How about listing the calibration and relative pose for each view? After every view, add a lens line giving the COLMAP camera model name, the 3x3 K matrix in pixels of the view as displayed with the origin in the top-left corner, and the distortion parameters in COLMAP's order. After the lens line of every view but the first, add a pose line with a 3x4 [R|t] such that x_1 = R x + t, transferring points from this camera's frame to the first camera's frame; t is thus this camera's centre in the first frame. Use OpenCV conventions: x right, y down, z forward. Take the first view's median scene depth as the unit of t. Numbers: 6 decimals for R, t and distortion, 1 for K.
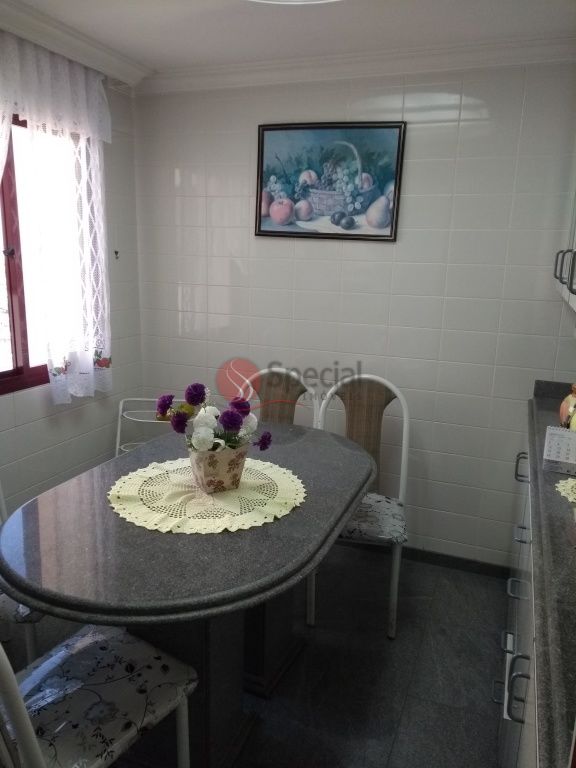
lens RADIAL K [[608.7, 0, 288.8], [0, 608.7, 385.2], [0, 0, 1]] dist [0.095992, -0.115334]
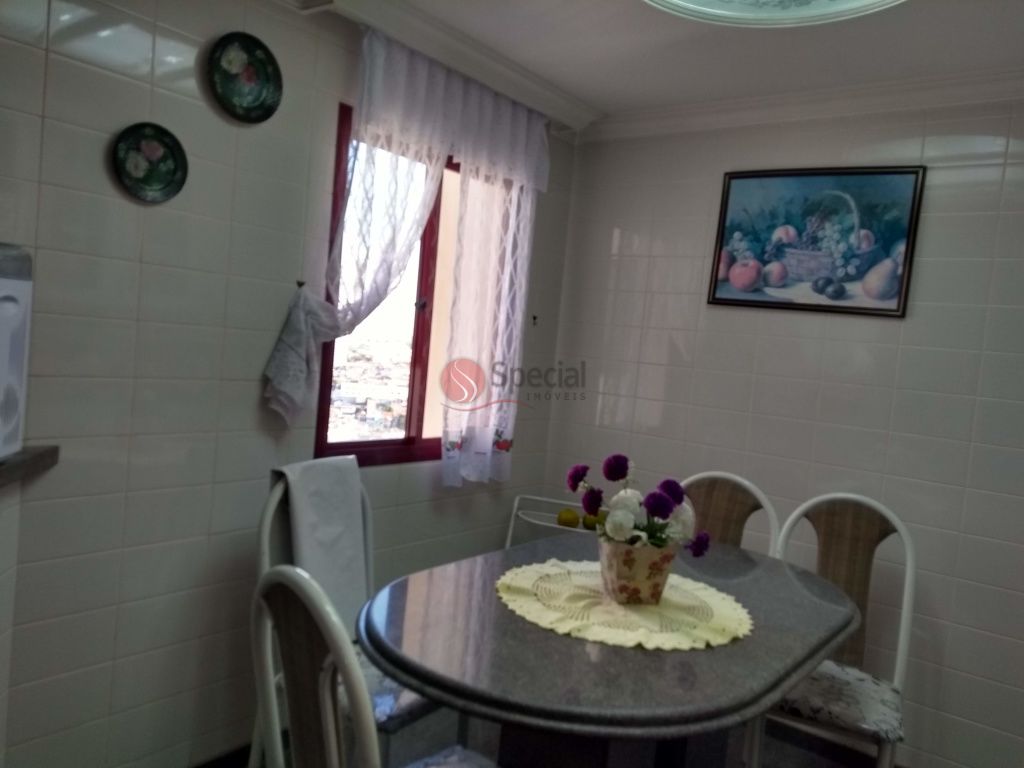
lens RADIAL K [[811.6, 0, 518.6], [0, 811.6, 381.5], [0, 0, 1]] dist [0.095992, -0.115334]
pose [[0.960495, 0.075717, -0.267800, 0.000356], [-0.123333, 0.978432, -0.165708, 0.061194], [0.249477, 0.192190, 0.949118, -0.039088]]
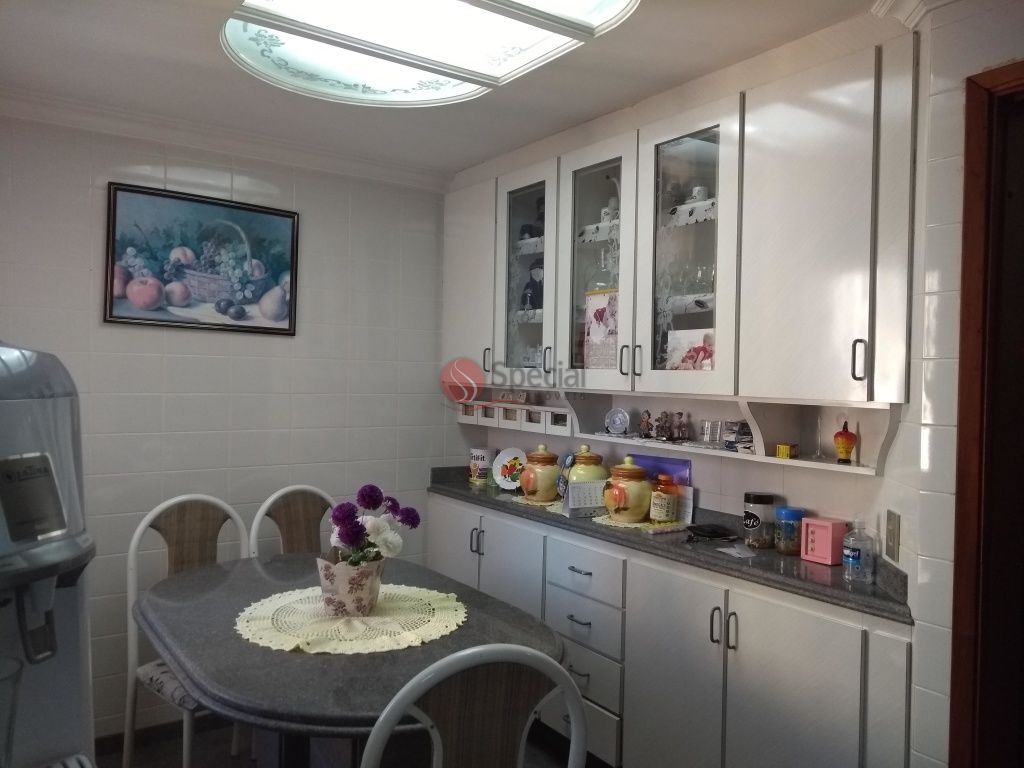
lens RADIAL K [[811.6, 0, 512.8], [0, 811.6, 379.6], [0, 0, 1]] dist [0.095992, -0.115334]
pose [[0.553013, -0.020061, 0.832931, -0.648230], [0.176709, 0.979791, -0.093726, -0.001559], [-0.814218, 0.199018, 0.545382, 0.095819]]
